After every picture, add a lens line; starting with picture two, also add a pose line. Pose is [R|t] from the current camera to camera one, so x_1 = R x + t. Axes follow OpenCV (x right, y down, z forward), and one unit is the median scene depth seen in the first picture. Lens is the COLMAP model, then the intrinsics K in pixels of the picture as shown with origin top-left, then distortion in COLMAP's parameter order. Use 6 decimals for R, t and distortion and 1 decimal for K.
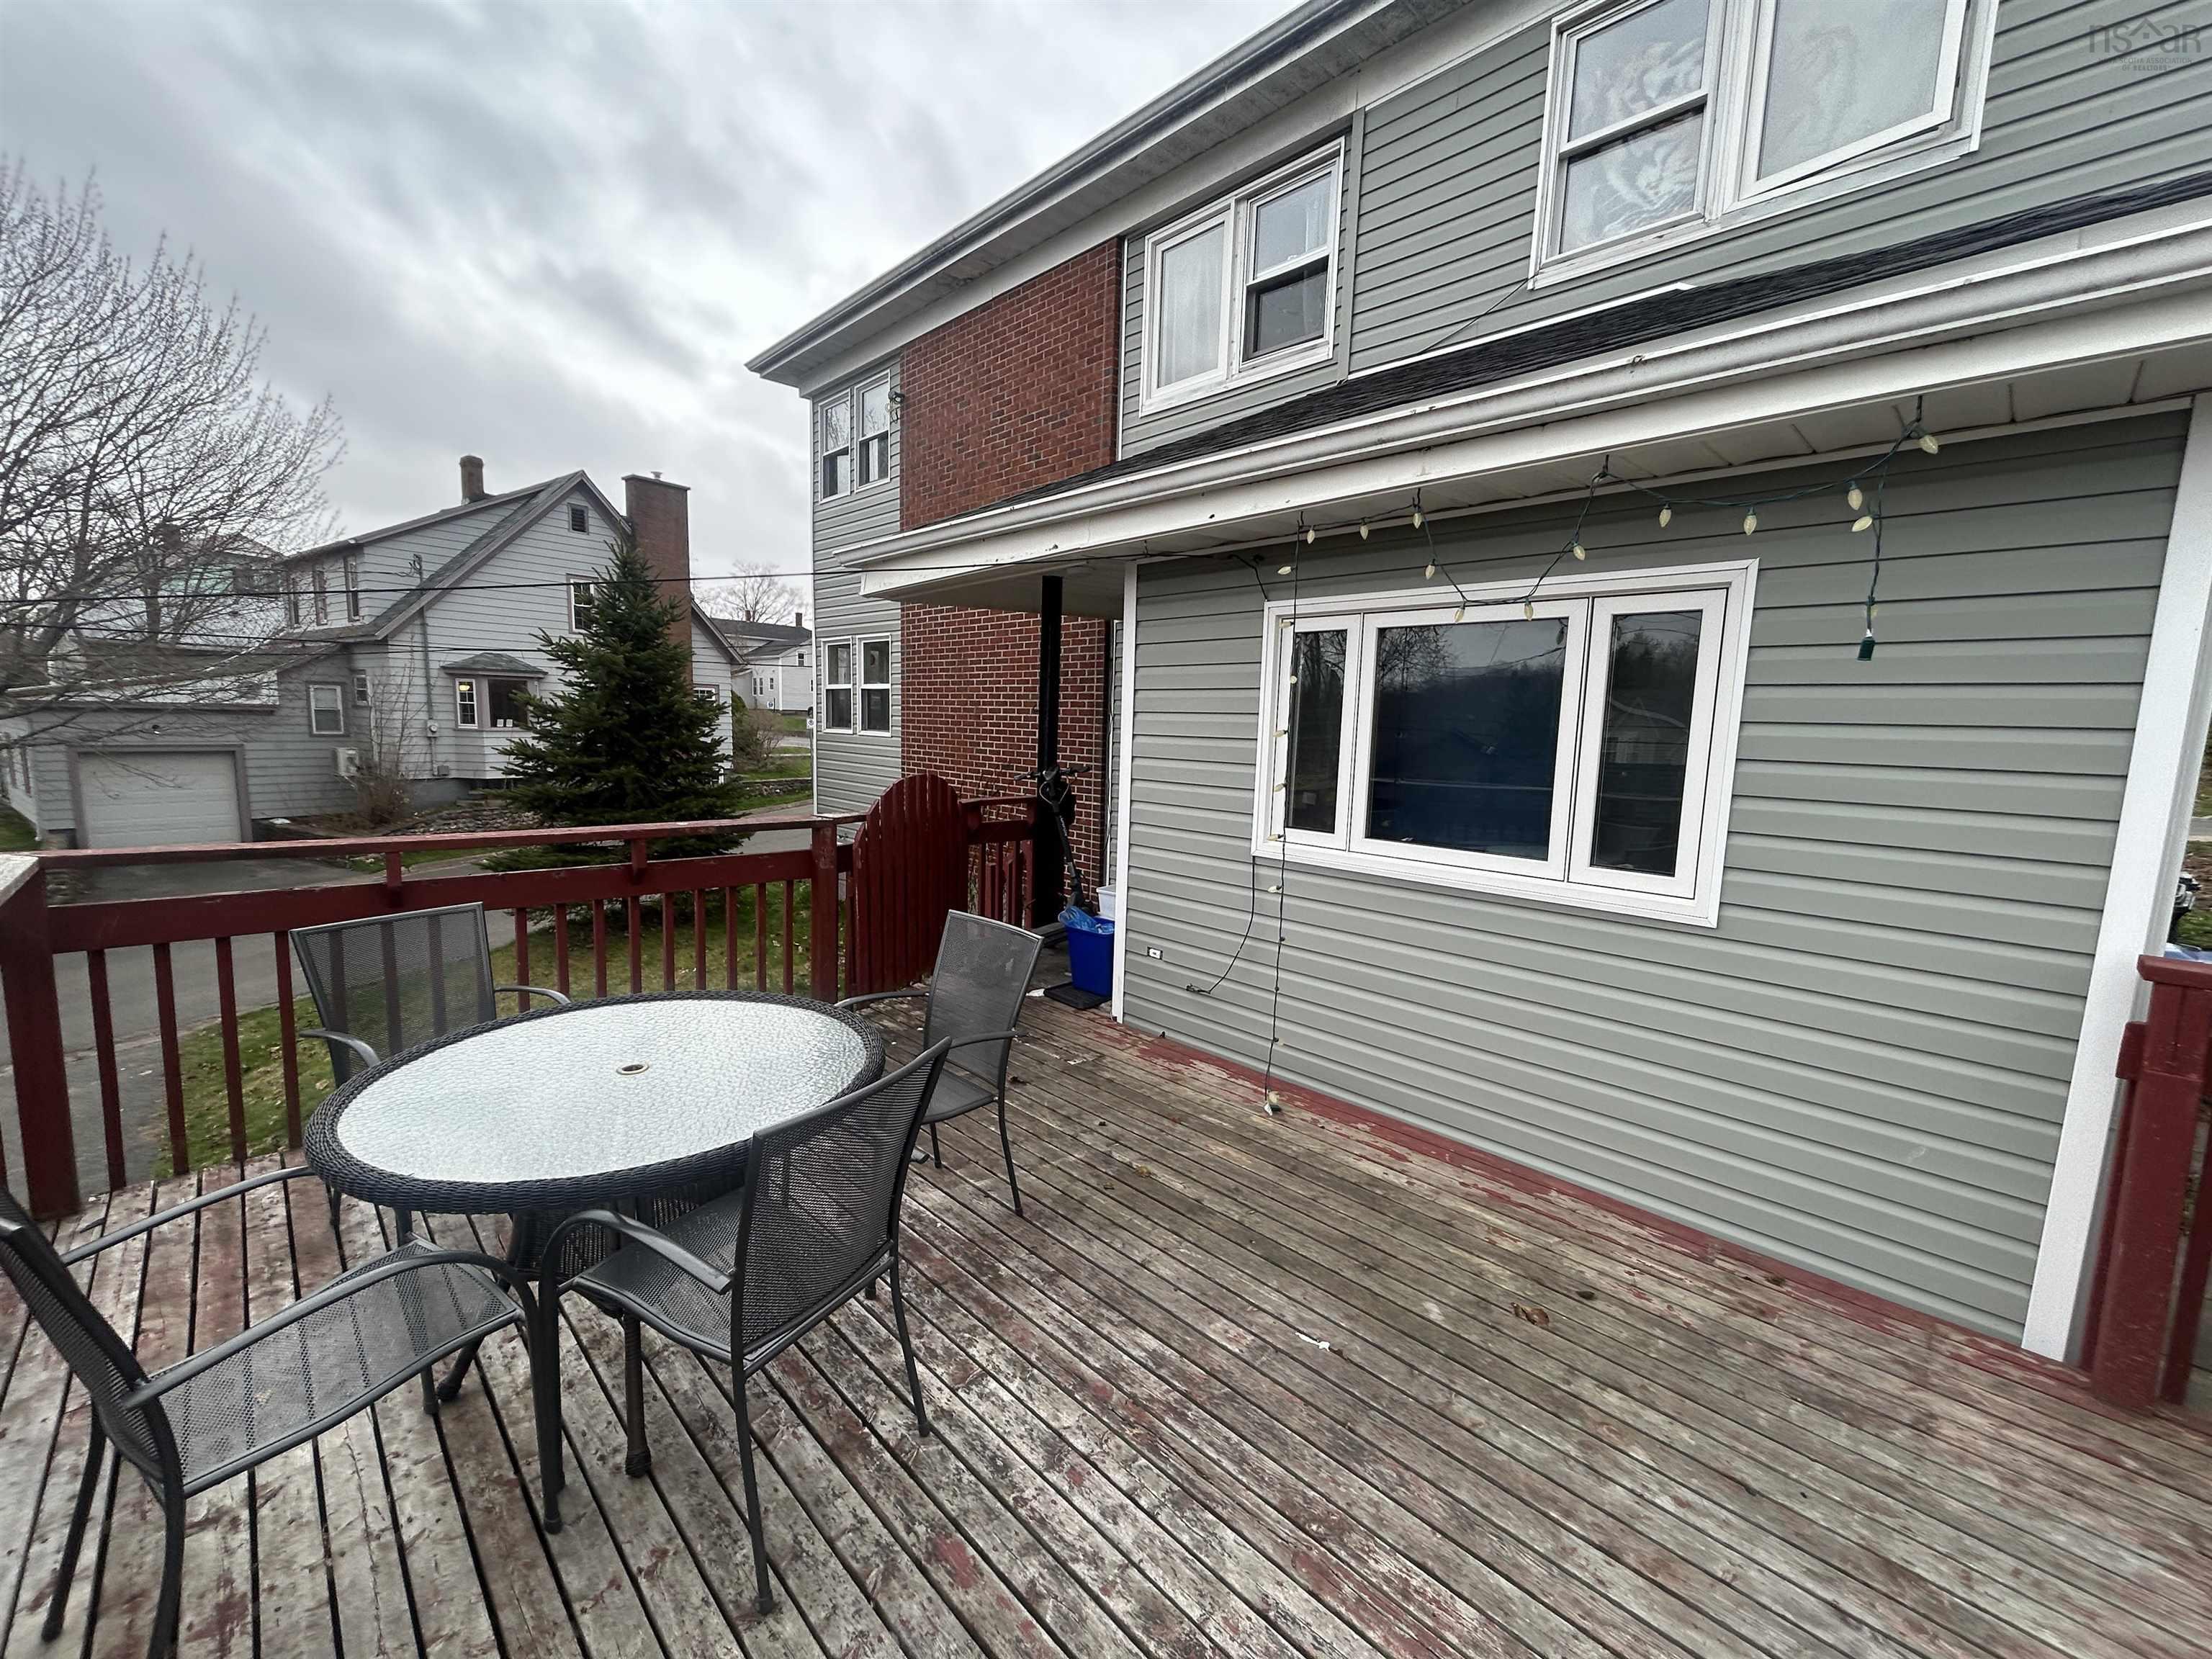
lens RADIAL K [[886.3, 0, 1100.7], [0, 886.3, 820.5], [0, 0, 1]] dist [-0.000877, 0.000852]
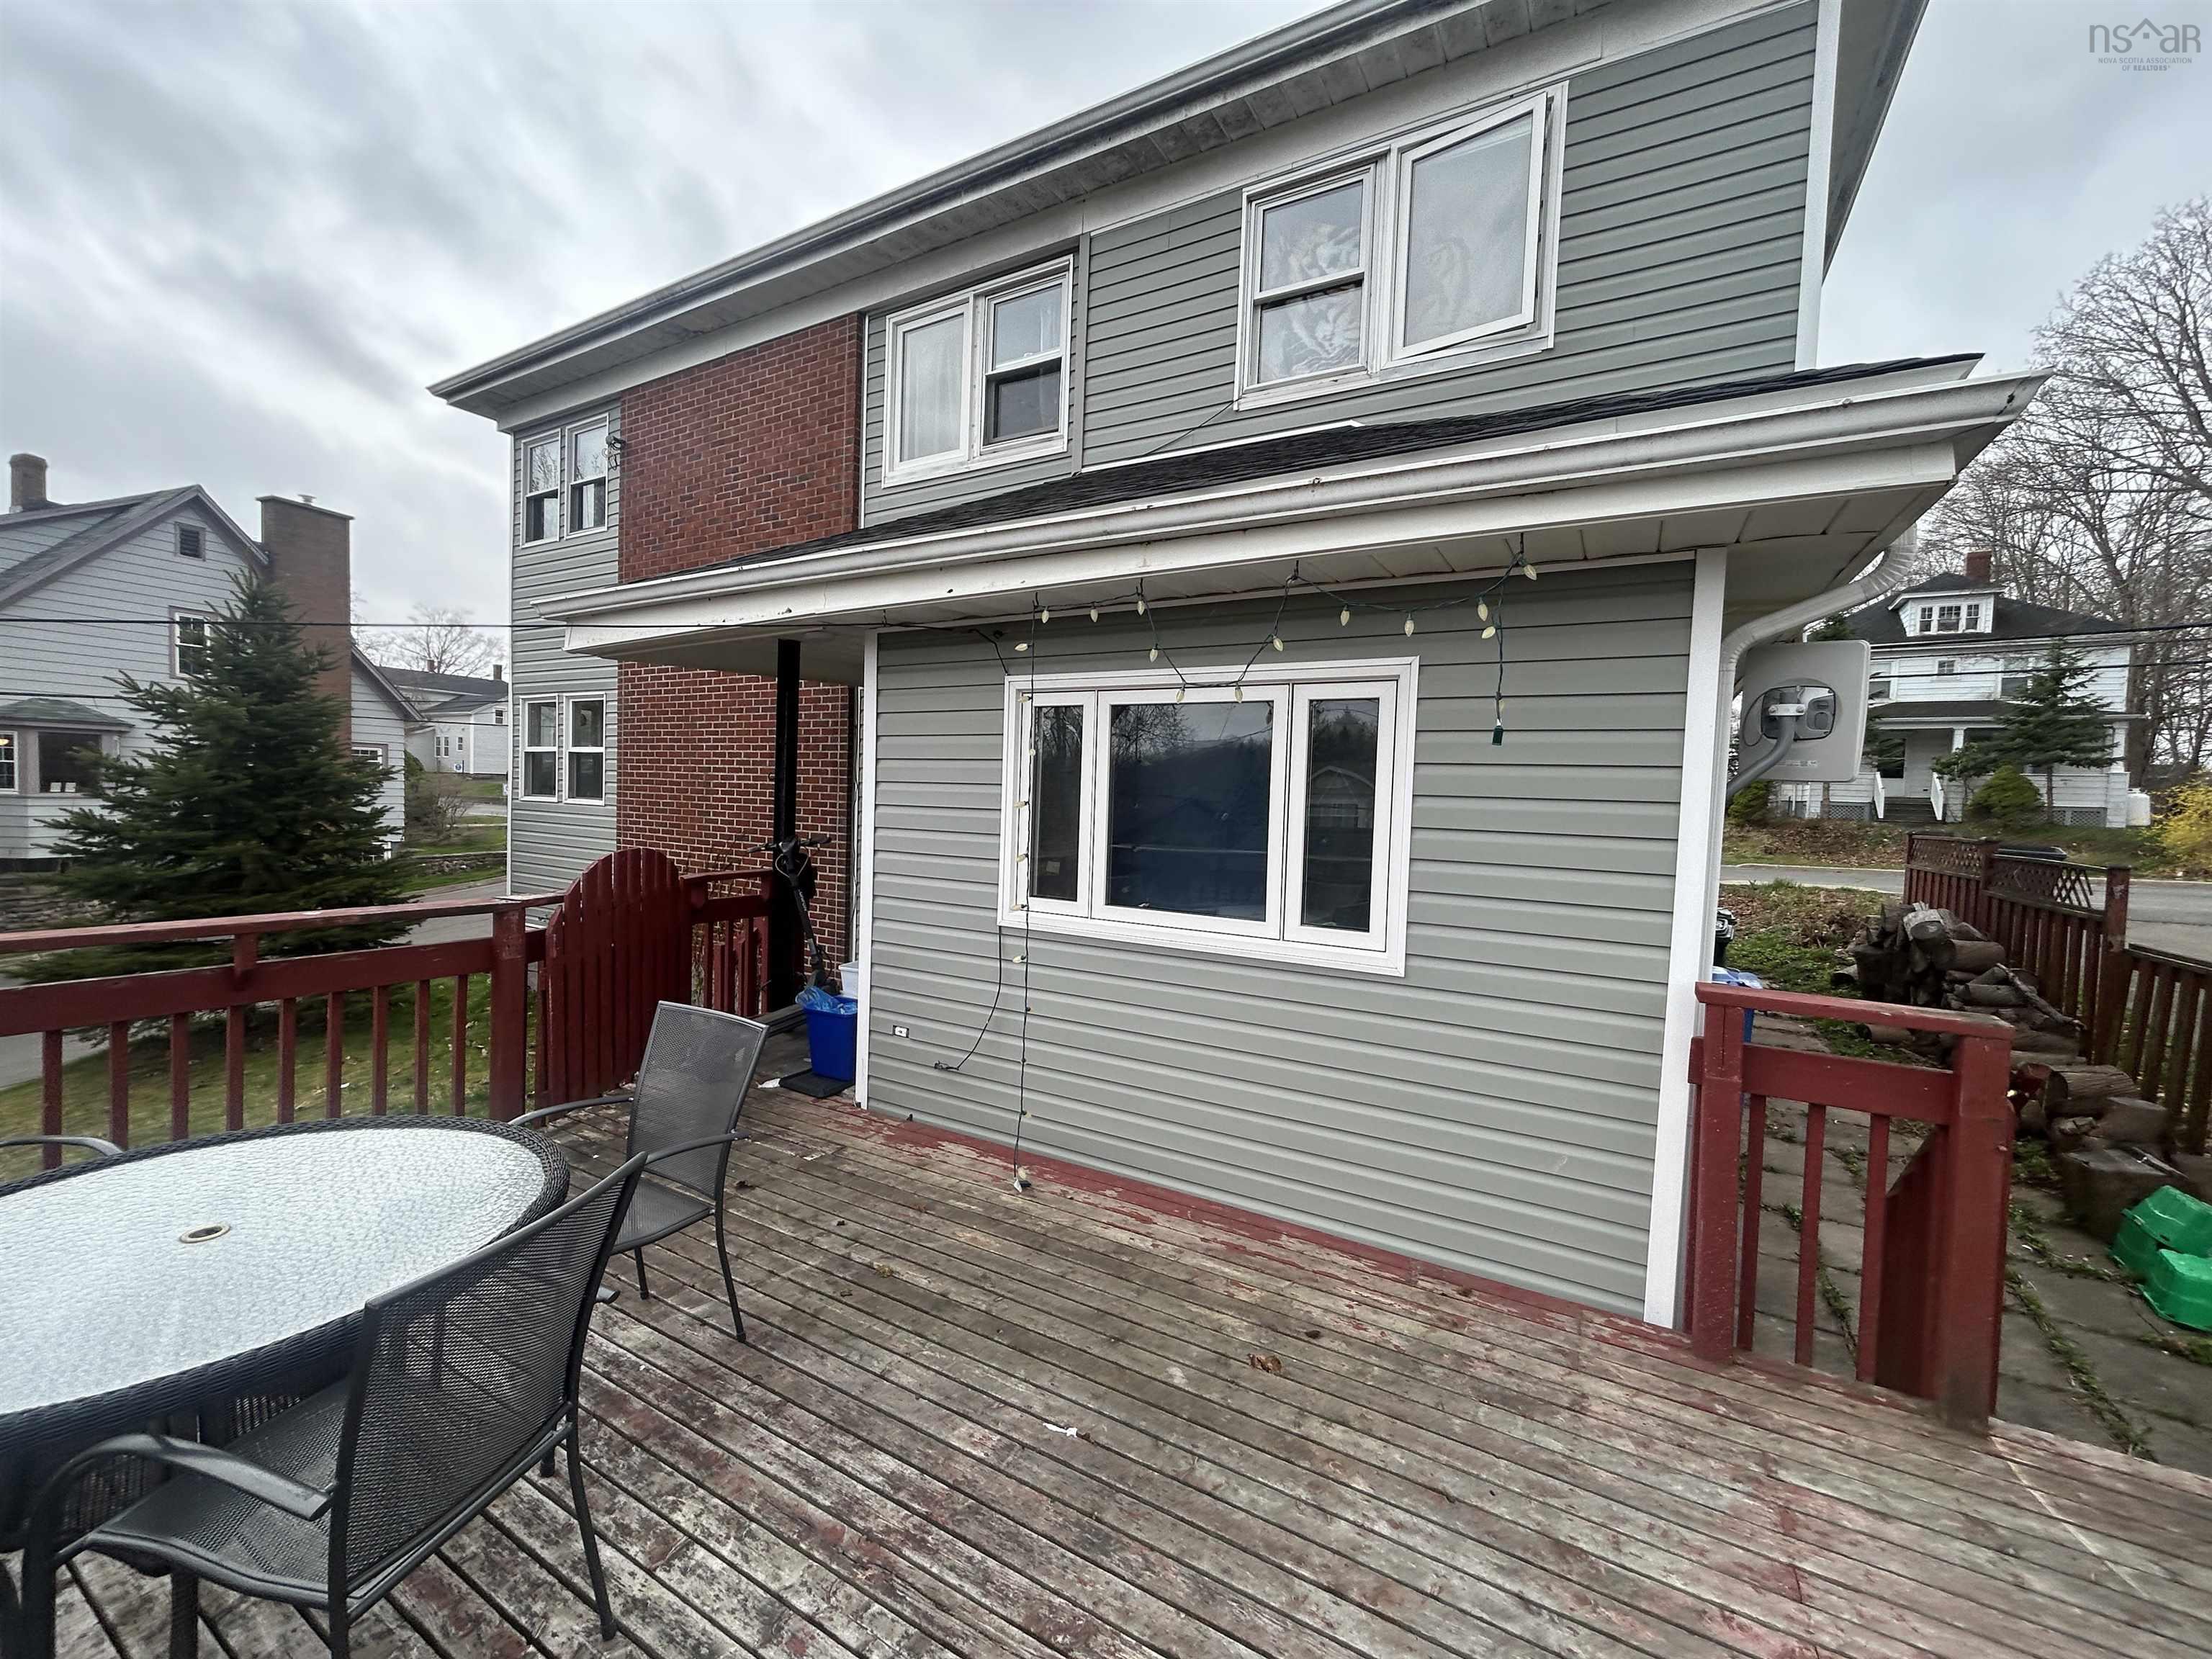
lens RADIAL K [[886.3, 0, 1100.7], [0, 886.3, 820.5], [0, 0, 1]] dist [-0.000877, 0.000852]
pose [[0.963023, -0.005689, 0.269359, 0.018674], [0.025926, 0.997094, -0.071633, -0.005523], [-0.268169, 0.075968, 0.960372, 0.003903]]
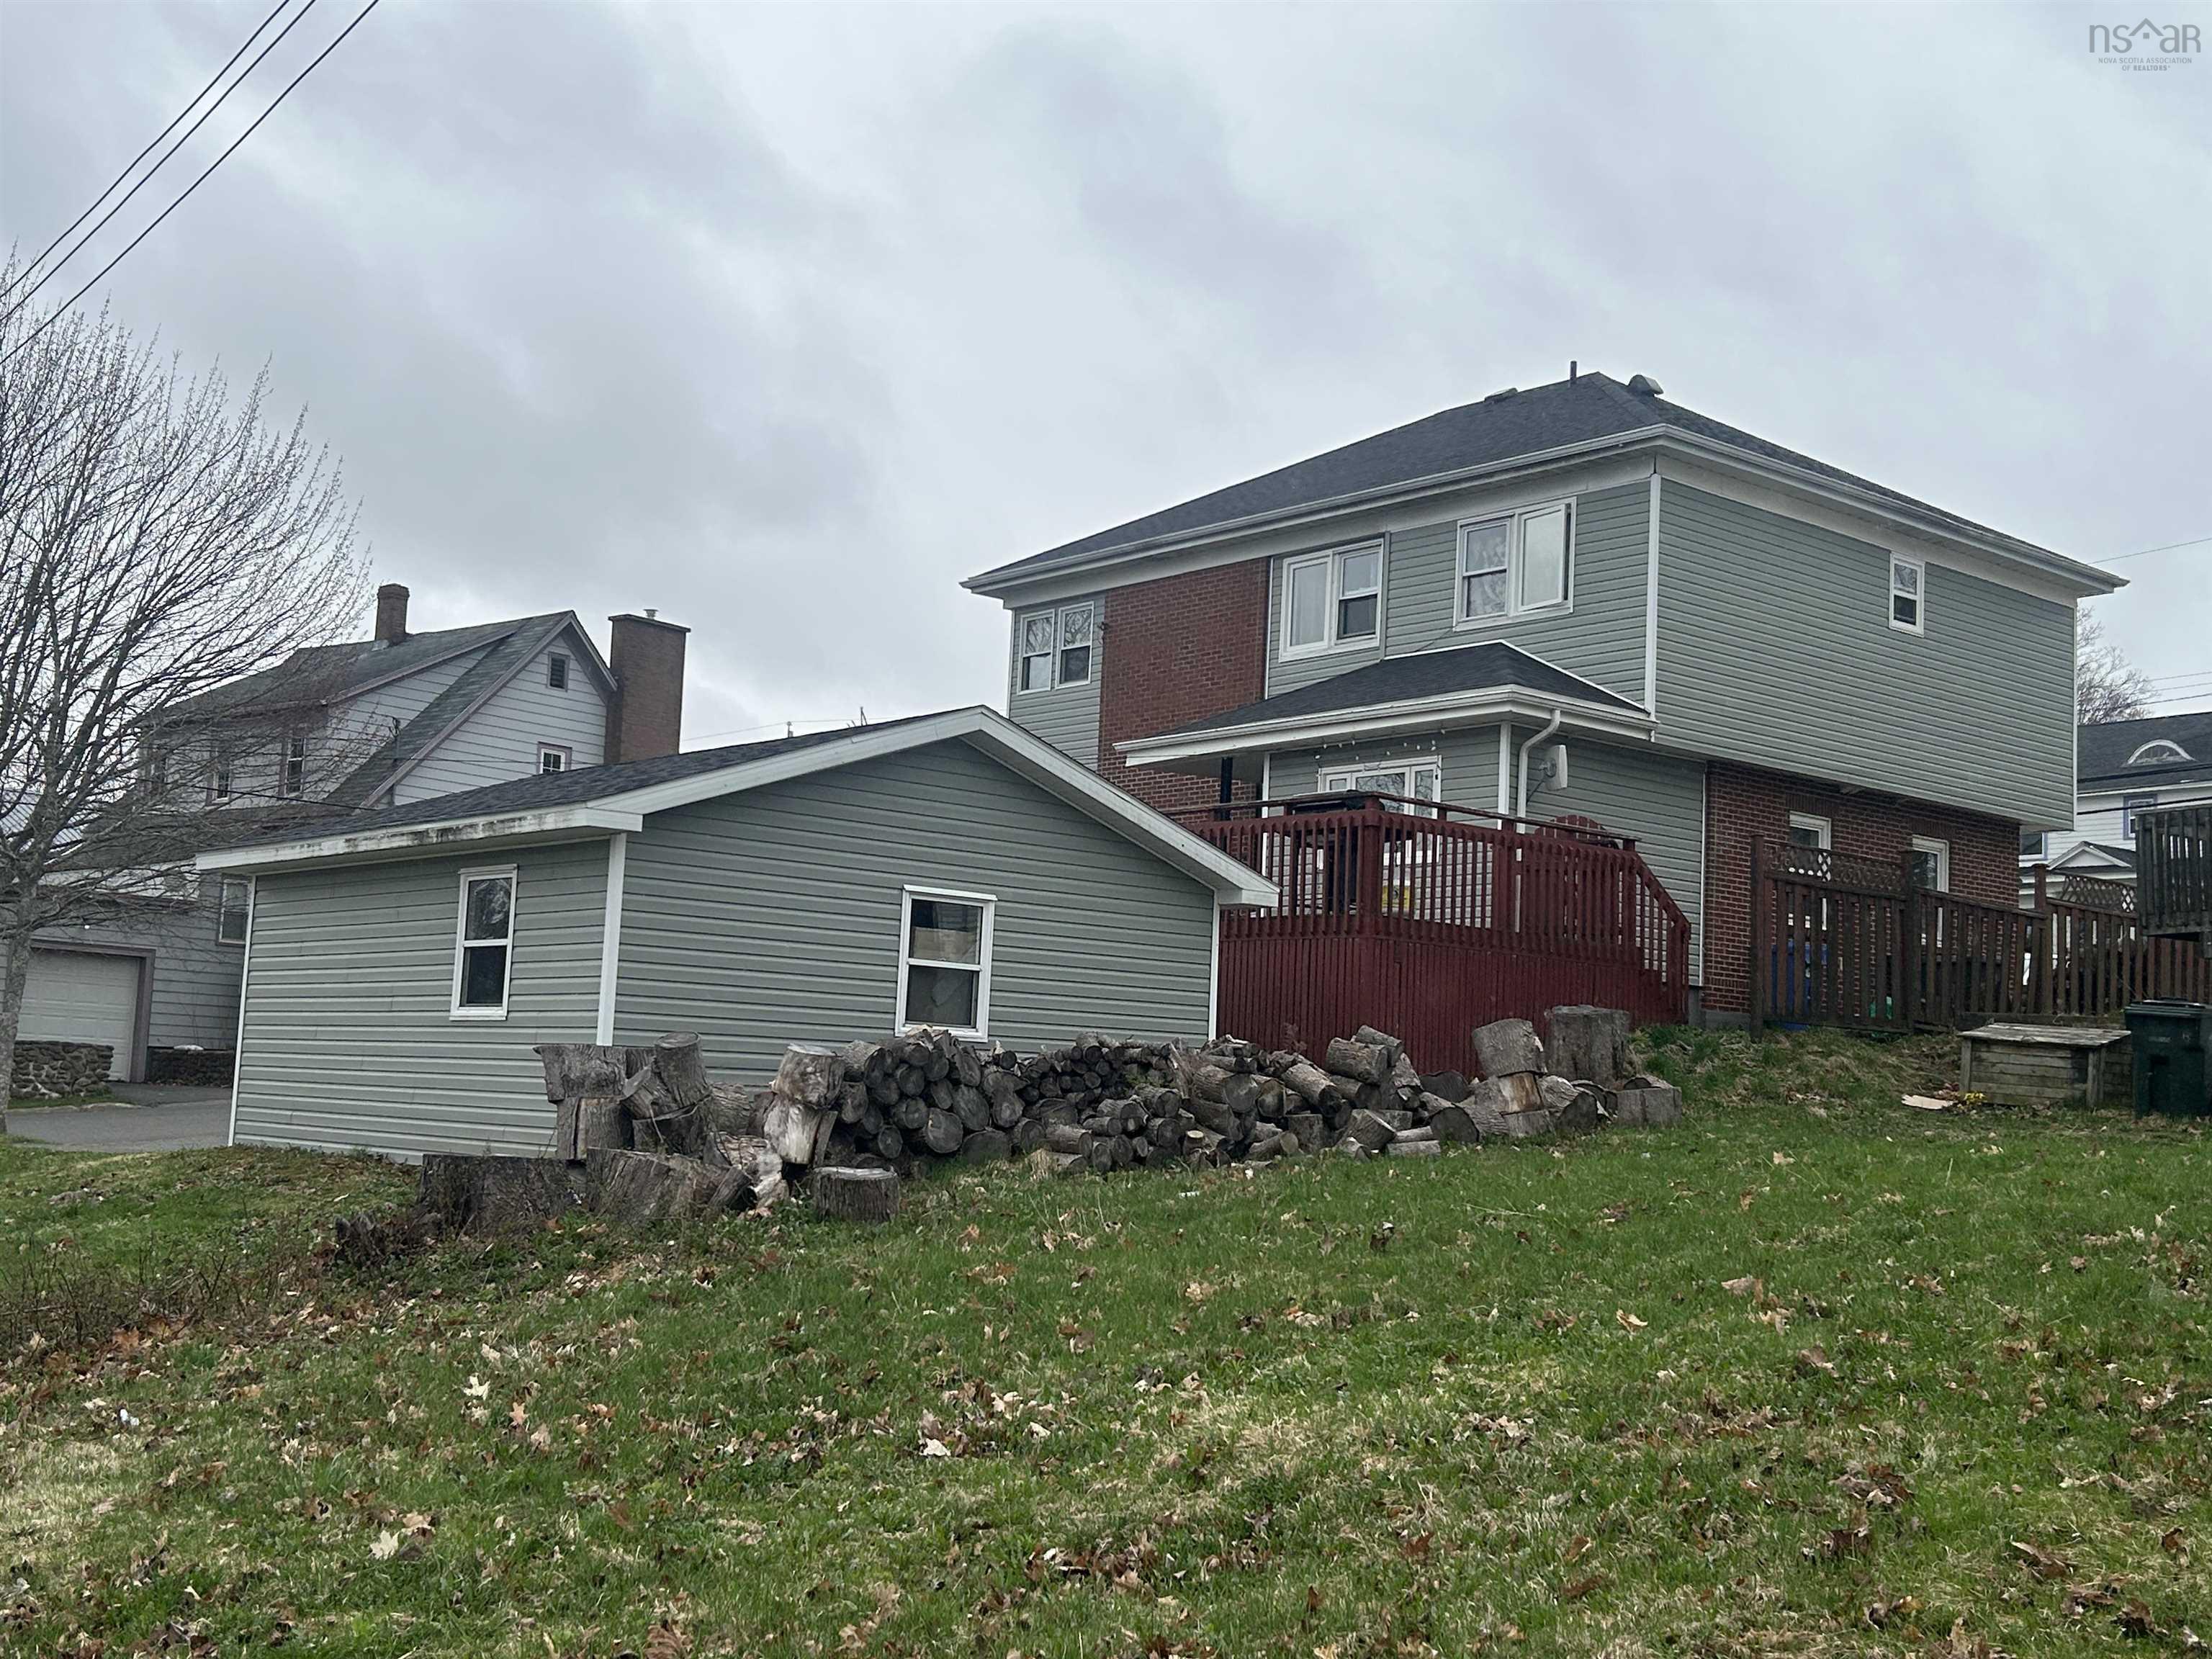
lens RADIAL K [[2447.4, 0, 1106.0], [0, 2447.4, 829.5], [0, 0, 1]] dist [0.002886, 0.001710]
pose [[0.998041, 0.011069, -0.061580, 0.012128], [-0.025016, 0.972730, -0.230588, 1.665655], [0.057348, 0.231677, 0.971101, -6.217381]]
